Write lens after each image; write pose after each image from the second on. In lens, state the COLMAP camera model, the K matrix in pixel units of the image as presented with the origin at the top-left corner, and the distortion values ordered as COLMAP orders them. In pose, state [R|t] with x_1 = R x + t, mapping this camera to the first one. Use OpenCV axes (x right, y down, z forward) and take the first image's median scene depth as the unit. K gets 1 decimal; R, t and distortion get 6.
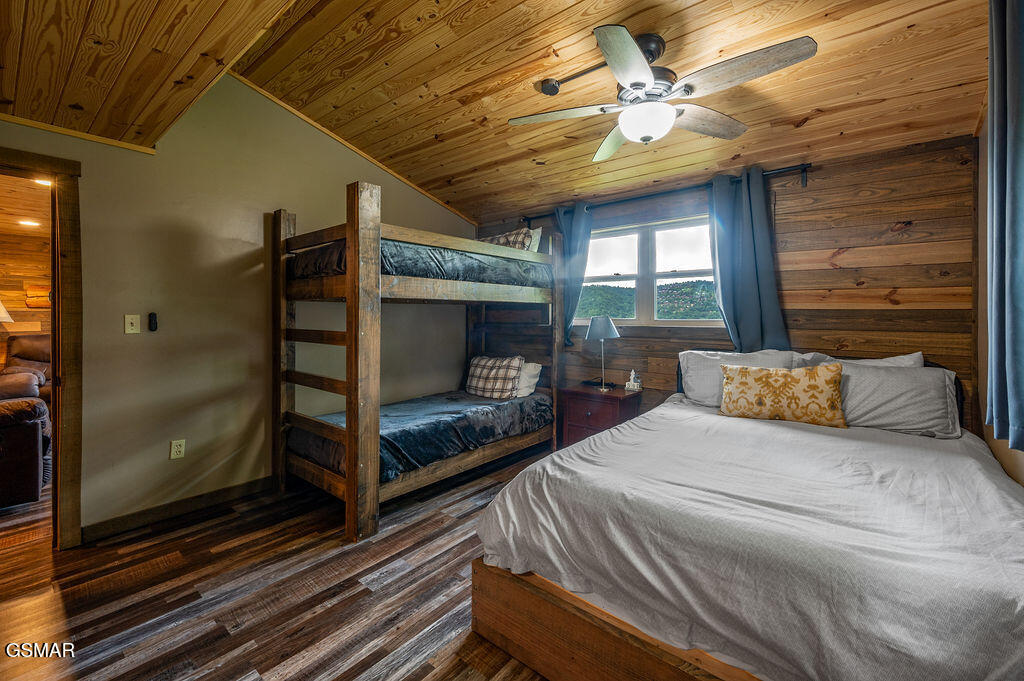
lens RADIAL K [[418.7, 0, 512.4], [0, 418.7, 313.4], [0, 0, 1]] dist [0.001067, -0.000934]
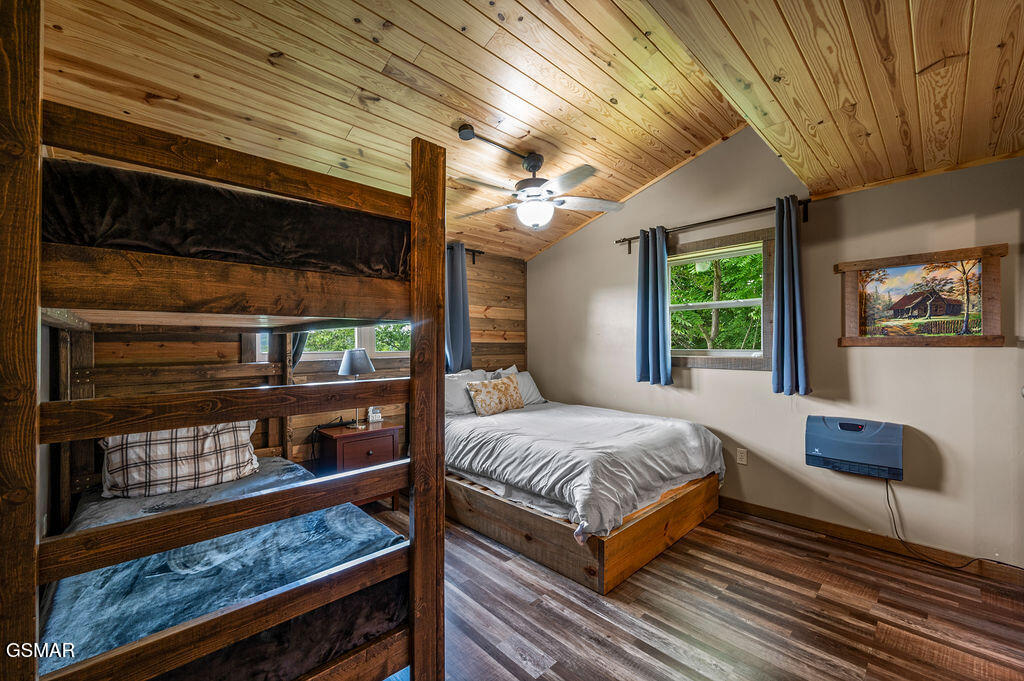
lens RADIAL K [[418.7, 0, 511.2], [0, 418.7, 340.5], [0, 0, 1]] dist [0.001067, -0.000934]
pose [[0.124265, 0.009501, 0.992204, -1.106961], [0.006729, 0.999923, -0.010418, -0.000100], [-0.992226, 0.007971, 0.124192, 0.888746]]
